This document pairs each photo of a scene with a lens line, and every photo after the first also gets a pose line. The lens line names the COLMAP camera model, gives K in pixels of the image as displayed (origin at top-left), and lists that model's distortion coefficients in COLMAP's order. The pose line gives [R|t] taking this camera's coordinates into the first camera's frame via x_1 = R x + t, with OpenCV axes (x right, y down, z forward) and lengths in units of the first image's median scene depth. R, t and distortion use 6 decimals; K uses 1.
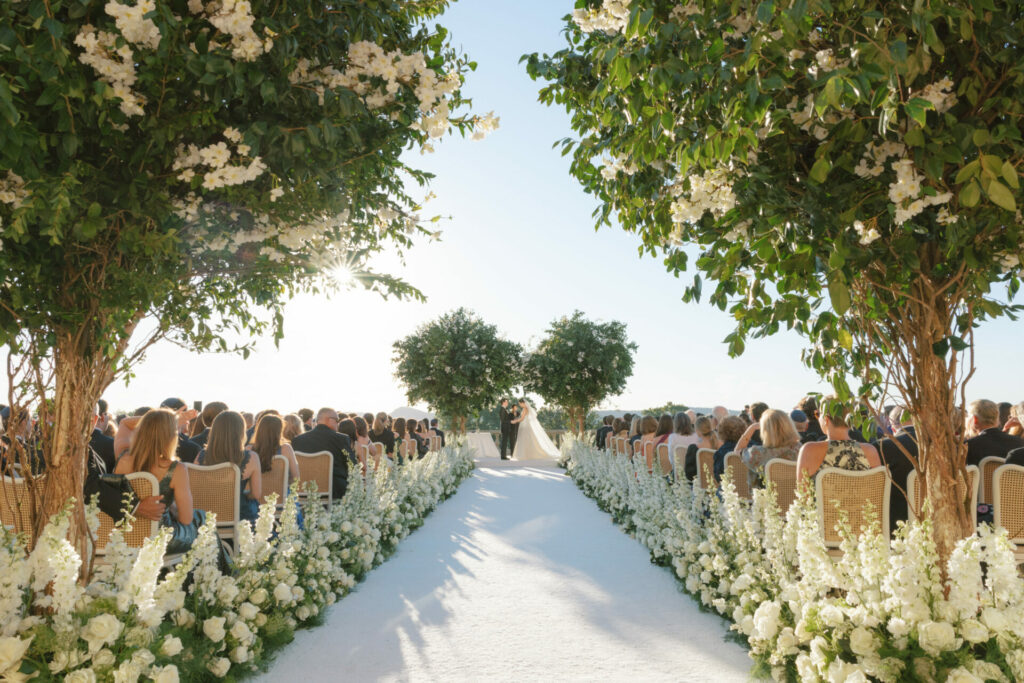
lens RADIAL K [[721.5, 0, 512.0], [0, 721.5, 341.5], [0, 0, 1]] dist [0.002596, -0.003298]
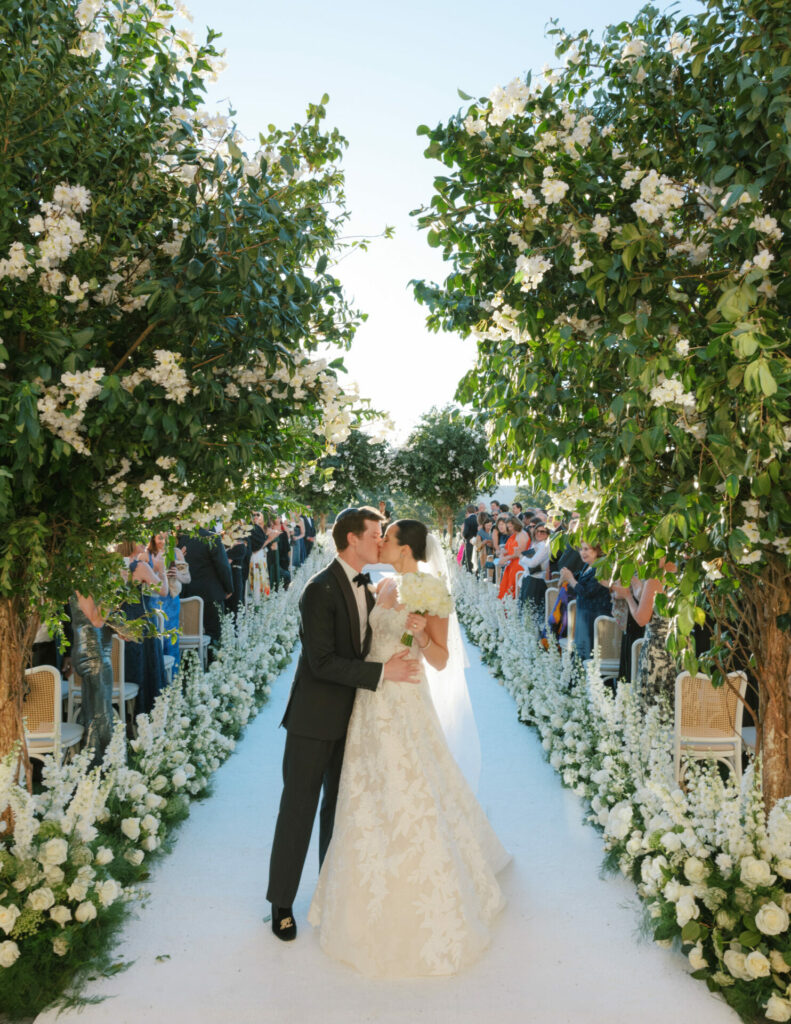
lens RADIAL K [[799.1, 0, 369.0], [0, 799.1, 510.2], [0, 0, 1]] dist [-0.001300, 0.005177]
pose [[0.999886, 0.014810, -0.002906, -0.029277], [-0.014300, 0.991239, 0.131303, -0.187825], [0.004825, -0.131247, 0.991338, -0.125379]]
